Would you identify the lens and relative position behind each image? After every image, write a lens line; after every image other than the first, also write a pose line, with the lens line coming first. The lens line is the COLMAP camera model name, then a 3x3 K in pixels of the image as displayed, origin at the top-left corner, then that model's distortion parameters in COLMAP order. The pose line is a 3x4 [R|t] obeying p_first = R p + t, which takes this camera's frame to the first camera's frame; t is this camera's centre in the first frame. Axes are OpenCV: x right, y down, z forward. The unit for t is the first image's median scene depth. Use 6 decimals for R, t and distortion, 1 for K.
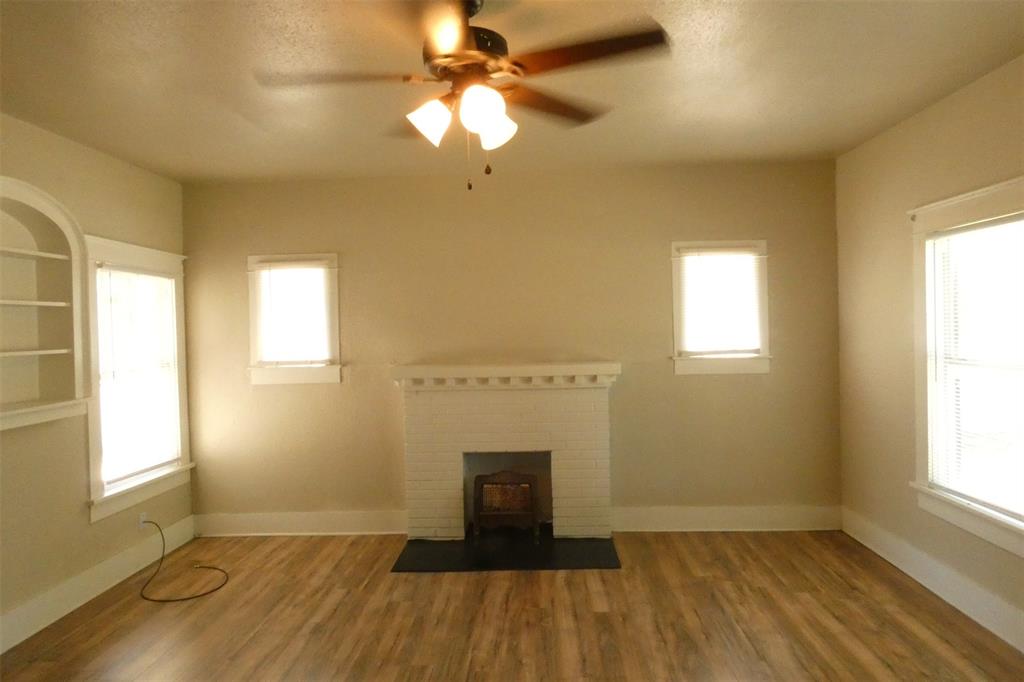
lens RADIAL K [[618.9, 0, 514.3], [0, 618.9, 322.4], [0, 0, 1]] dist [-0.024700, -0.000321]
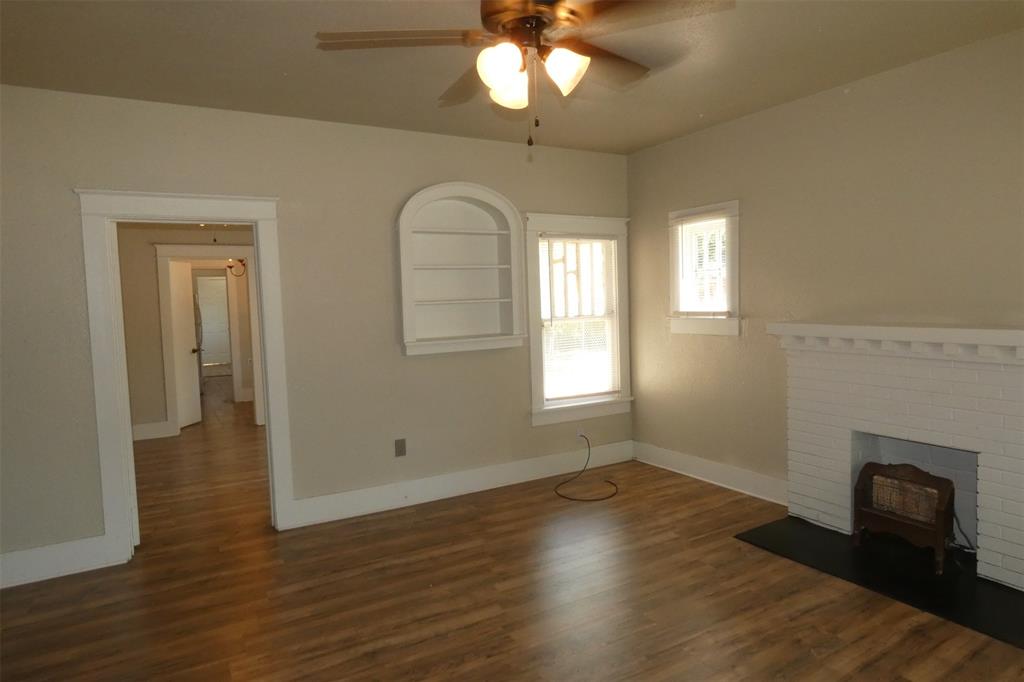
lens RADIAL K [[620.9, 0, 517.3], [0, 620.9, 334.3], [0, 0, 1]] dist [0.013563, -0.006215]
pose [[0.529127, 0.057633, -0.846583, 0.373172], [0.026644, 0.996070, 0.084463, 0.004256], [0.848124, -0.067248, 0.525512, 0.209179]]
